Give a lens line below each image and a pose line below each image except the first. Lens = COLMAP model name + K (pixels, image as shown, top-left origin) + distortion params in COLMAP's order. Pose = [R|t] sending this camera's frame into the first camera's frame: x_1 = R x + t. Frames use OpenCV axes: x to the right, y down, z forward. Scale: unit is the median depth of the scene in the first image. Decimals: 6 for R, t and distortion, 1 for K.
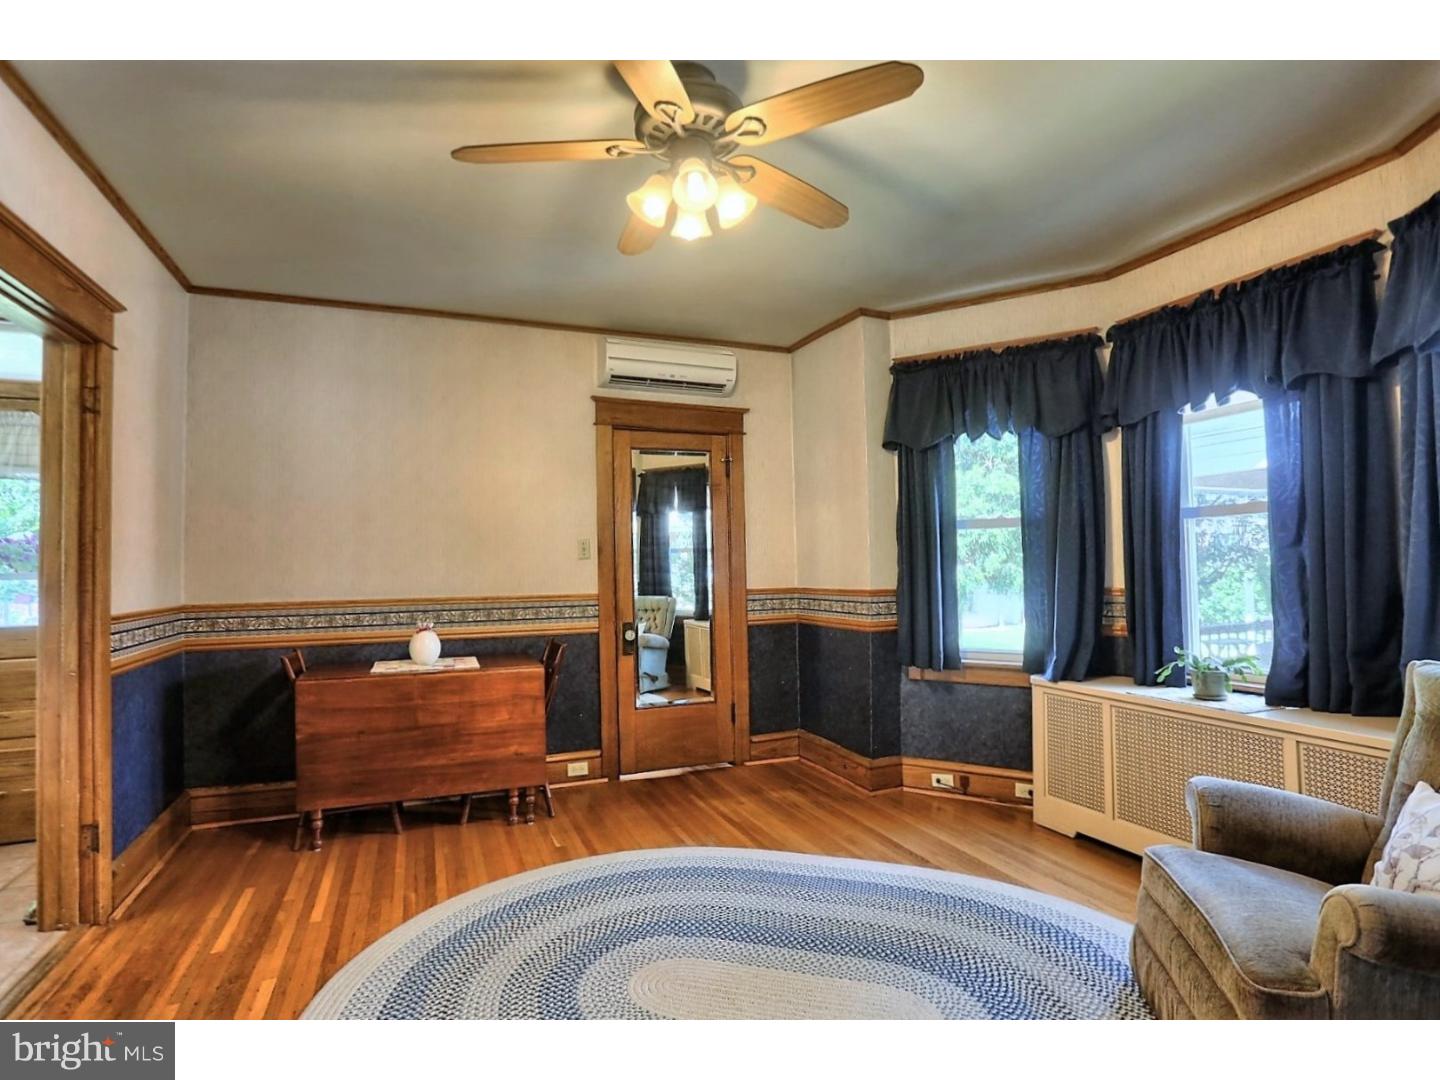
lens RADIAL K [[713.0, 0, 721.9], [0, 713.0, 542.6], [0, 0, 1]] dist [-0.079464, 0.039327]
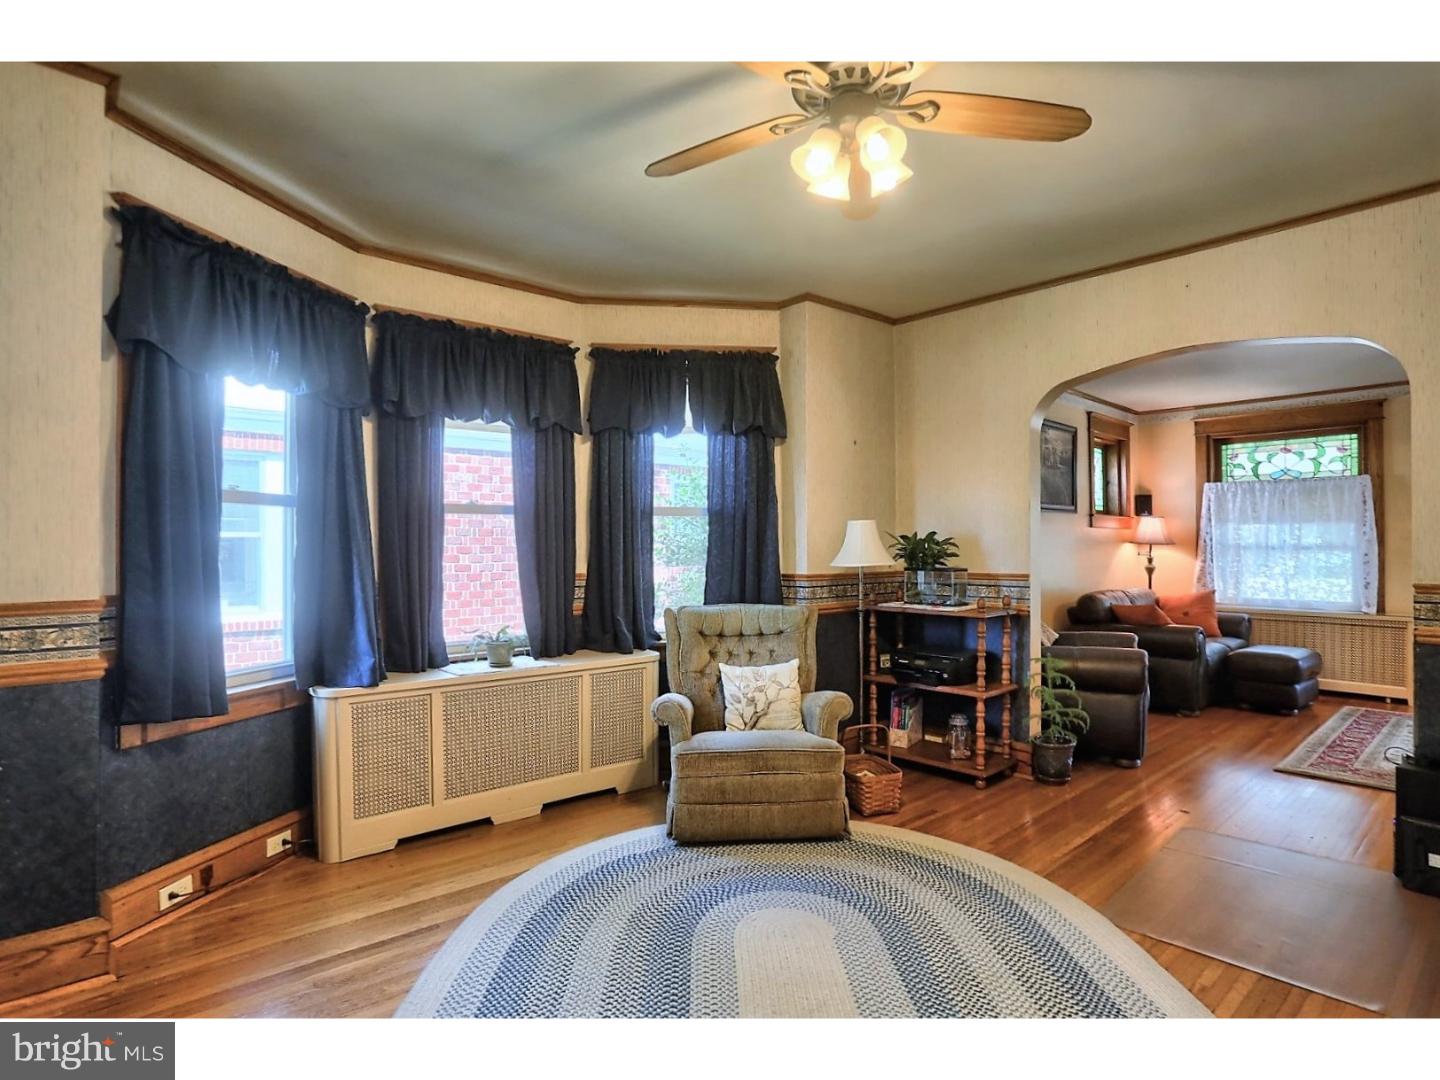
lens RADIAL K [[713.0, 0, 721.9], [0, 713.0, 542.6], [0, 0, 1]] dist [-0.079464, 0.039327]
pose [[-0.284556, 0.024022, 0.958358, -0.489423], [-0.024097, 0.999191, -0.032201, 0.032421], [-0.958356, -0.032257, -0.283747, 0.802688]]
